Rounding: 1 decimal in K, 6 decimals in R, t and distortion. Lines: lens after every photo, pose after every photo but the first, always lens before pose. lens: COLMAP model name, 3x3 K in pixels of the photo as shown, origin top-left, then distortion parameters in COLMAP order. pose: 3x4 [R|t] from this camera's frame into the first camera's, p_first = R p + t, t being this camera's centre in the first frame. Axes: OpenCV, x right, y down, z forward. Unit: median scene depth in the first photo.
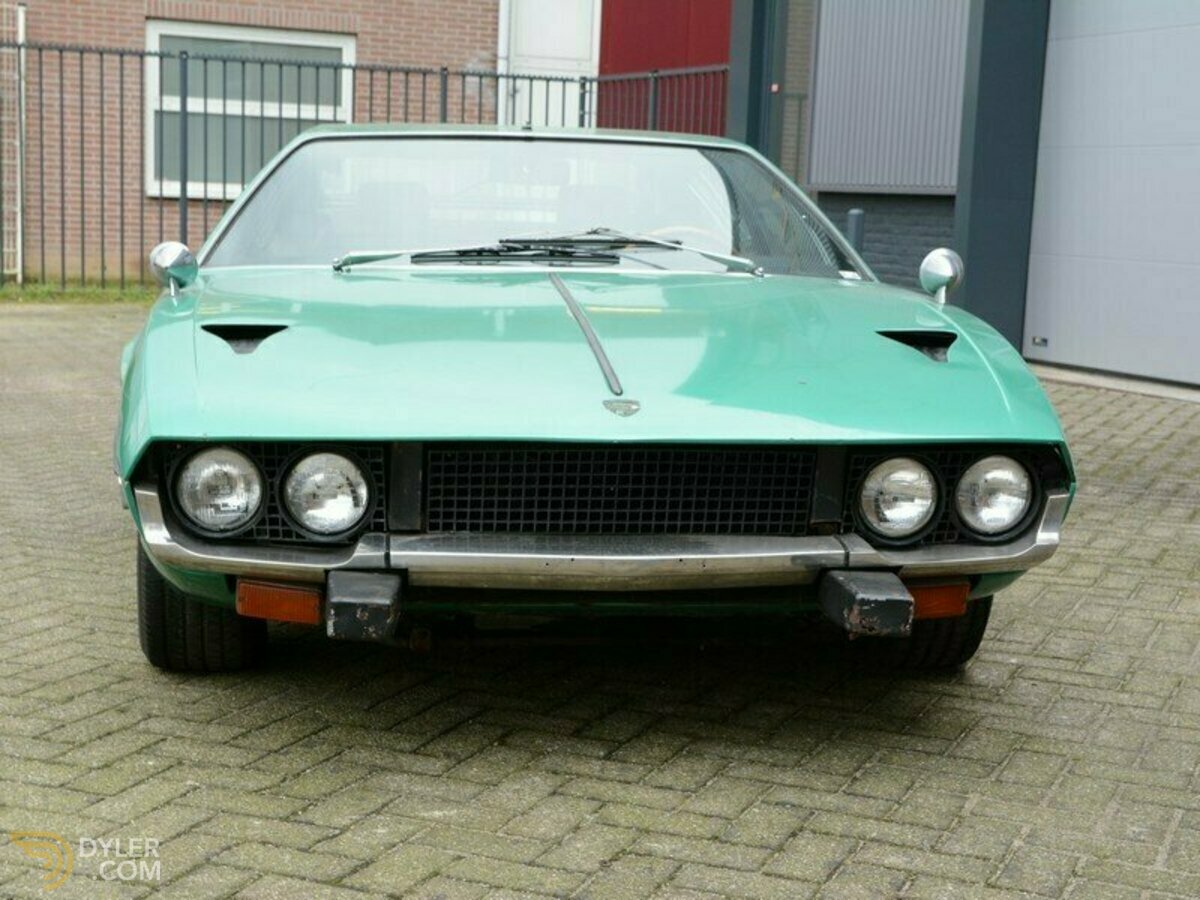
lens RADIAL K [[1913.6, 0, 600.0], [0, 1913.6, 450.0], [0, 0, 1]] dist [0.027846, 0.323754]
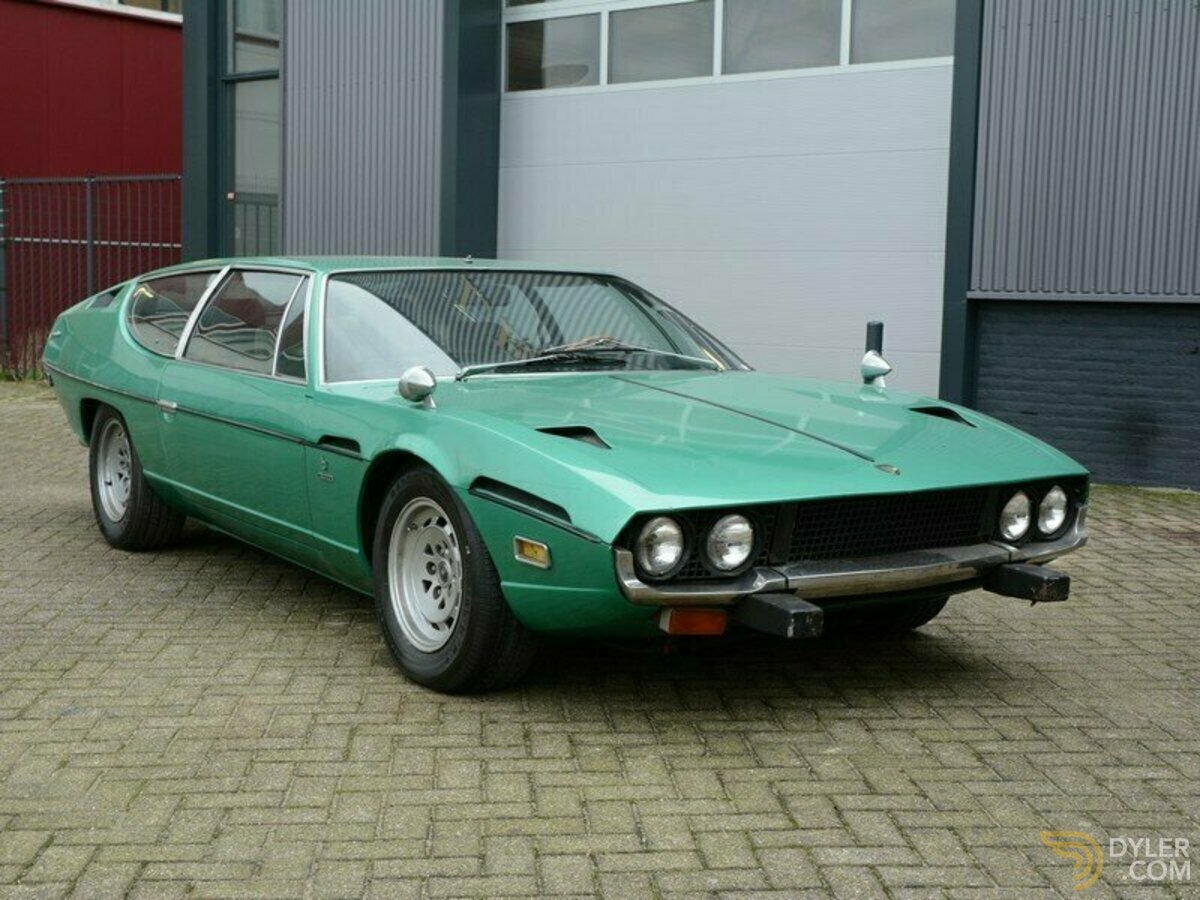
lens RADIAL K [[1674.3, 0, 600.0], [0, 1674.3, 450.0], [0, 0, 1]] dist [0.023038, 0.115967]
pose [[0.892209, -0.059017, 0.447749, -0.751520], [0.069405, 0.997565, -0.006812, -0.042630], [-0.446257, 0.037153, 0.894133, -0.081445]]
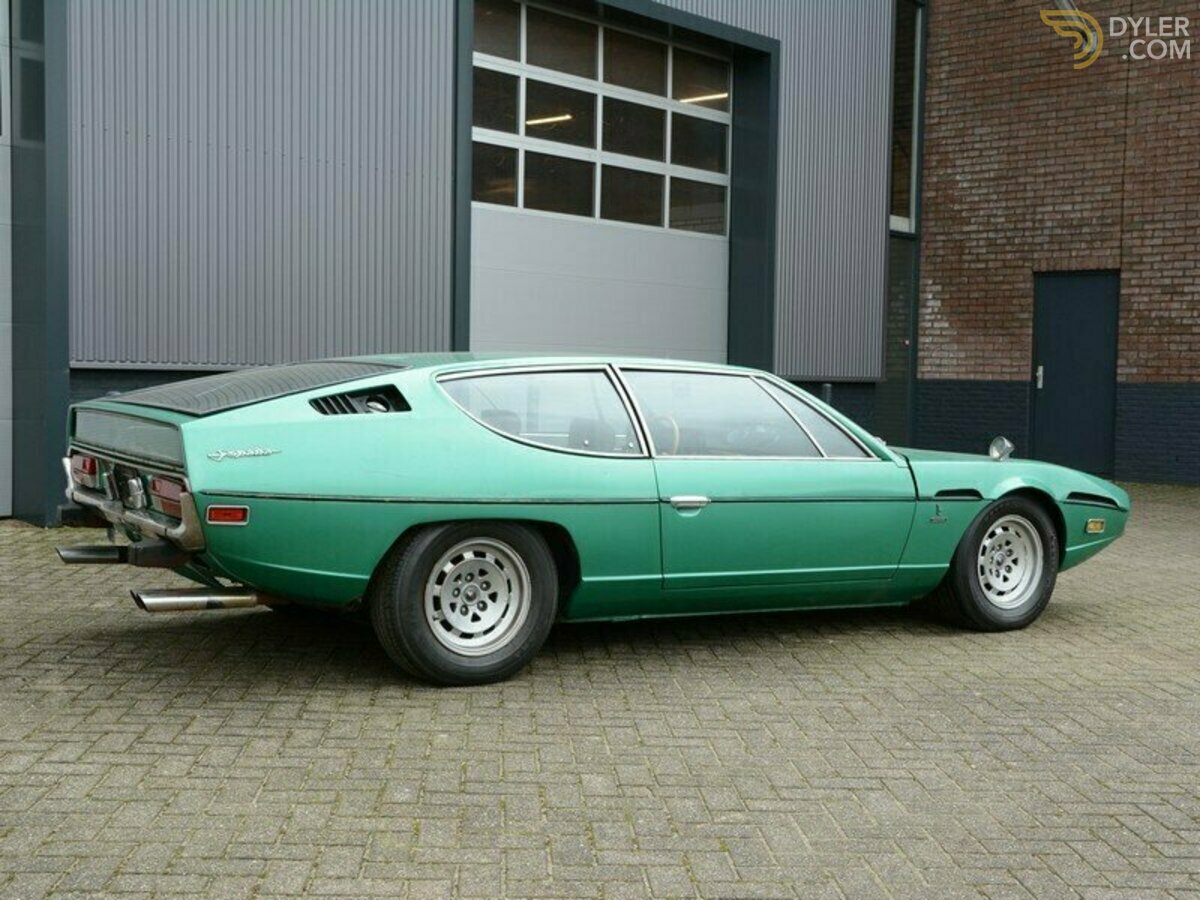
lens RADIAL K [[1503.9, 0, 600.0], [0, 1503.9, 450.0], [0, 0, 1]] dist [0.005295, 0.068086]
pose [[-0.432732, -0.096448, 0.896349, -1.826668], [0.080741, 0.986119, 0.145087, -0.444408], [-0.897900, 0.135156, -0.418938, 2.513172]]
